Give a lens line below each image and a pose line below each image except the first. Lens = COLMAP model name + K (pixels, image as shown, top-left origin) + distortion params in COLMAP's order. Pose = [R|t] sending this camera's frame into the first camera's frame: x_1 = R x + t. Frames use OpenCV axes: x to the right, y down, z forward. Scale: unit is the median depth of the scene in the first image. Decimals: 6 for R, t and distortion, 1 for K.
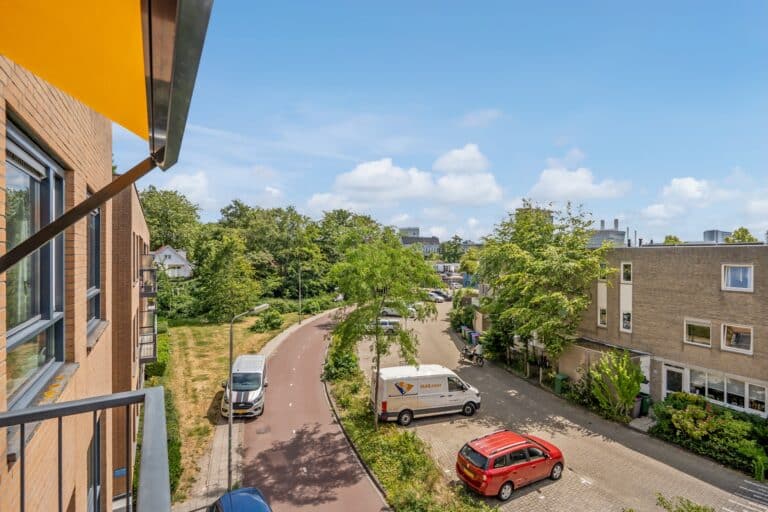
lens RADIAL K [[351.3, 0, 384.8], [0, 351.3, 257.4], [0, 0, 1]] dist [-0.008157, -0.000120]
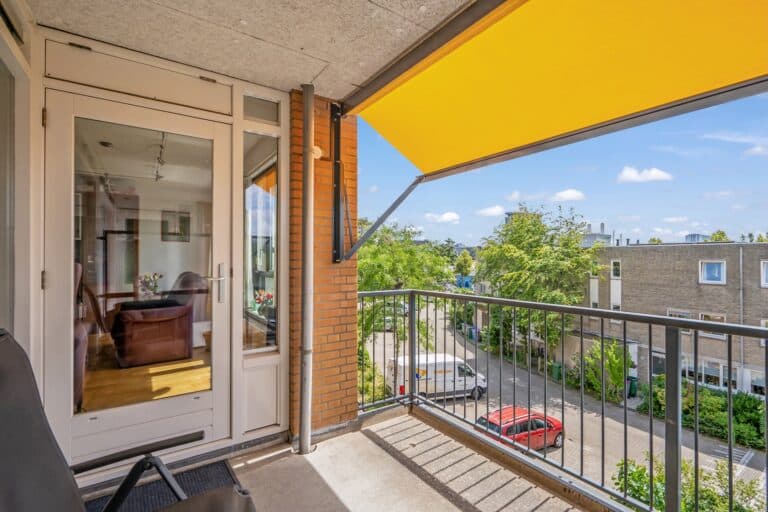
lens RADIAL K [[351.3, 0, 385.8], [0, 351.3, 257.8], [0, 0, 1]] dist [-0.008157, -0.000120]
pose [[0.999530, -0.001952, 0.030584, -0.075053], [0.002235, 0.999955, -0.009231, 0.017424], [-0.030564, 0.009295, 0.999490, -0.090338]]
